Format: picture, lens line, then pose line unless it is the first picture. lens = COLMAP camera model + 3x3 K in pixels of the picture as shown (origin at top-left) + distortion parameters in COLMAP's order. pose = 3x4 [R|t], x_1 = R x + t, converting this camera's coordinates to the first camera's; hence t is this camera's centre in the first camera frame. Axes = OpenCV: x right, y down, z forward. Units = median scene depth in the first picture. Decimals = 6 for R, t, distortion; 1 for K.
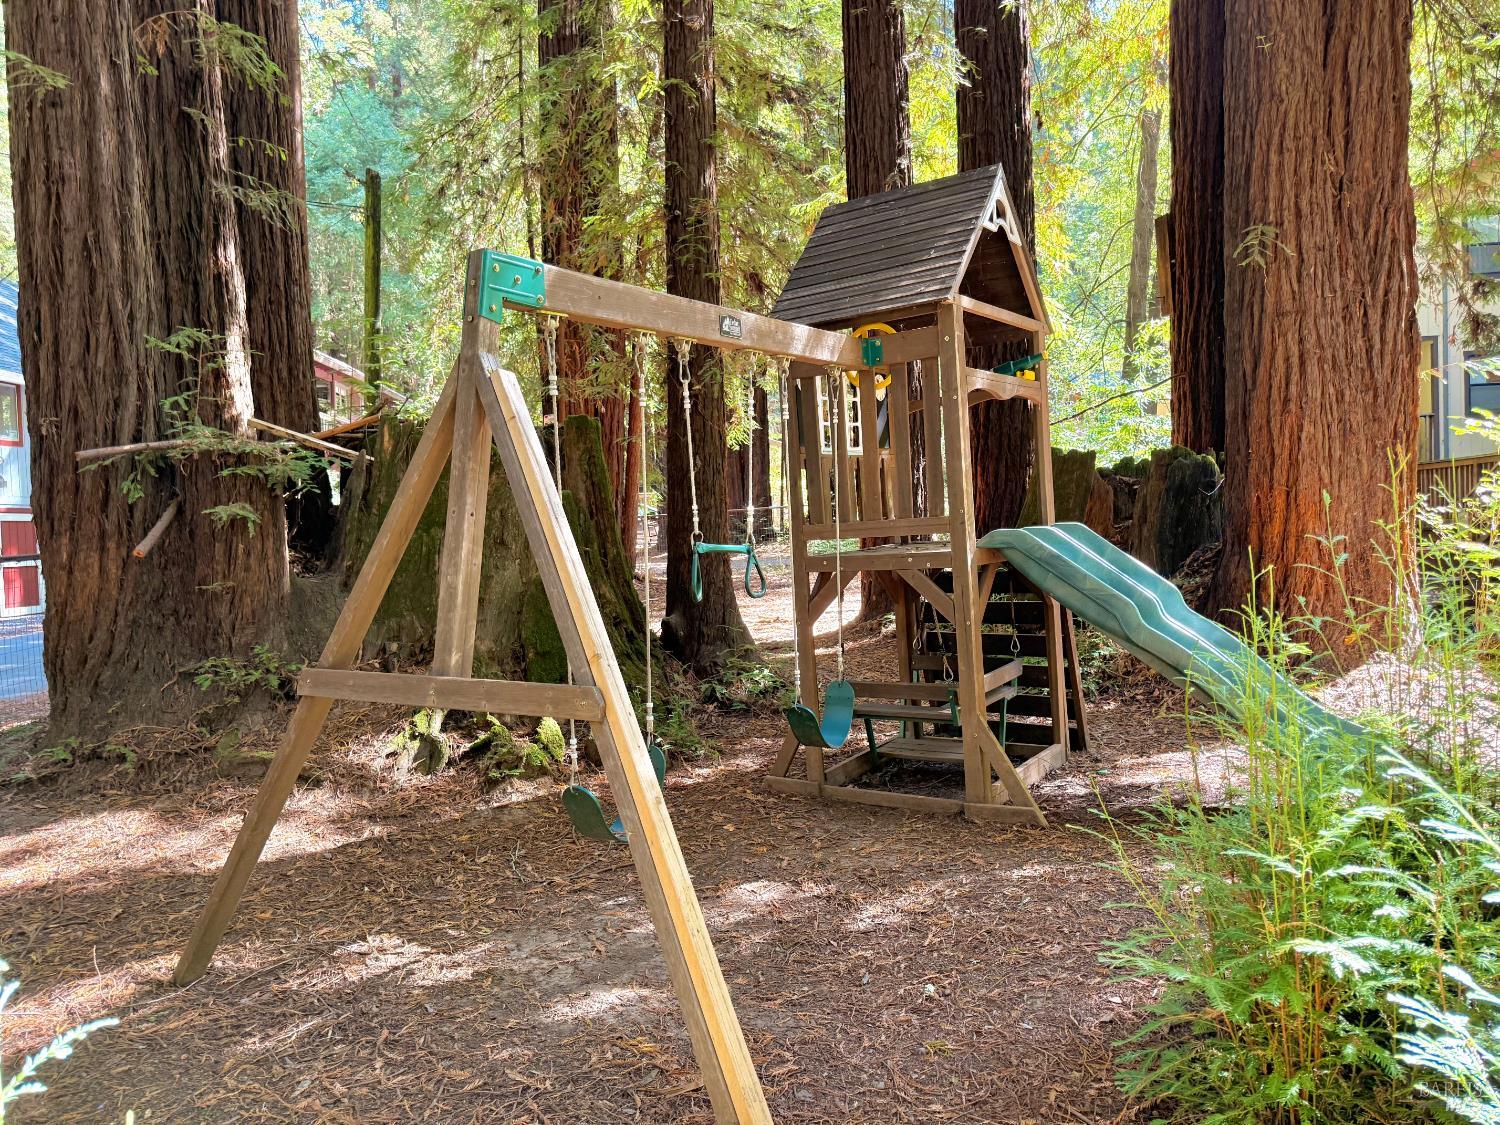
lens RADIAL K [[1034.6, 0, 748.1], [0, 1034.6, 572.2], [0, 0, 1]] dist [0.013773, 0.001295]
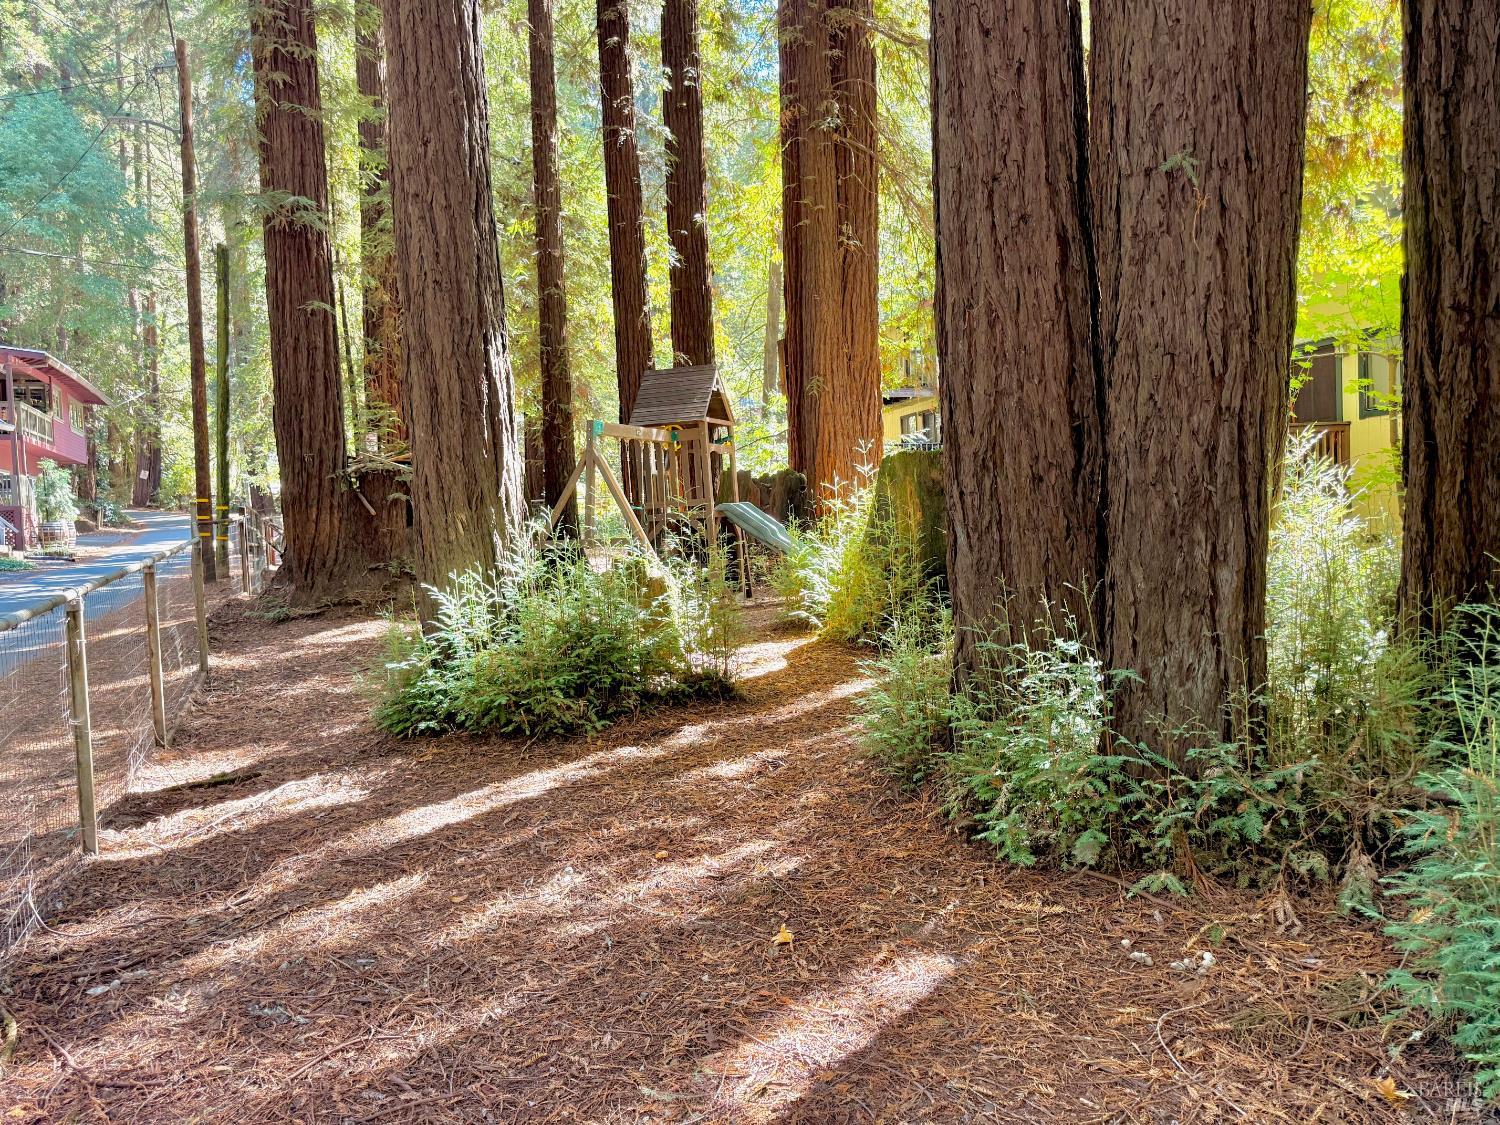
lens RADIAL K [[1034.6, 0, 752.6], [0, 1034.6, 563.7], [0, 0, 1]] dist [0.013773, 0.001295]
pose [[0.944358, -0.016654, 0.328499, -0.282654], [0.020156, 0.999770, -0.007259, 0.068001], [-0.328303, 0.013476, 0.944476, -0.779956]]
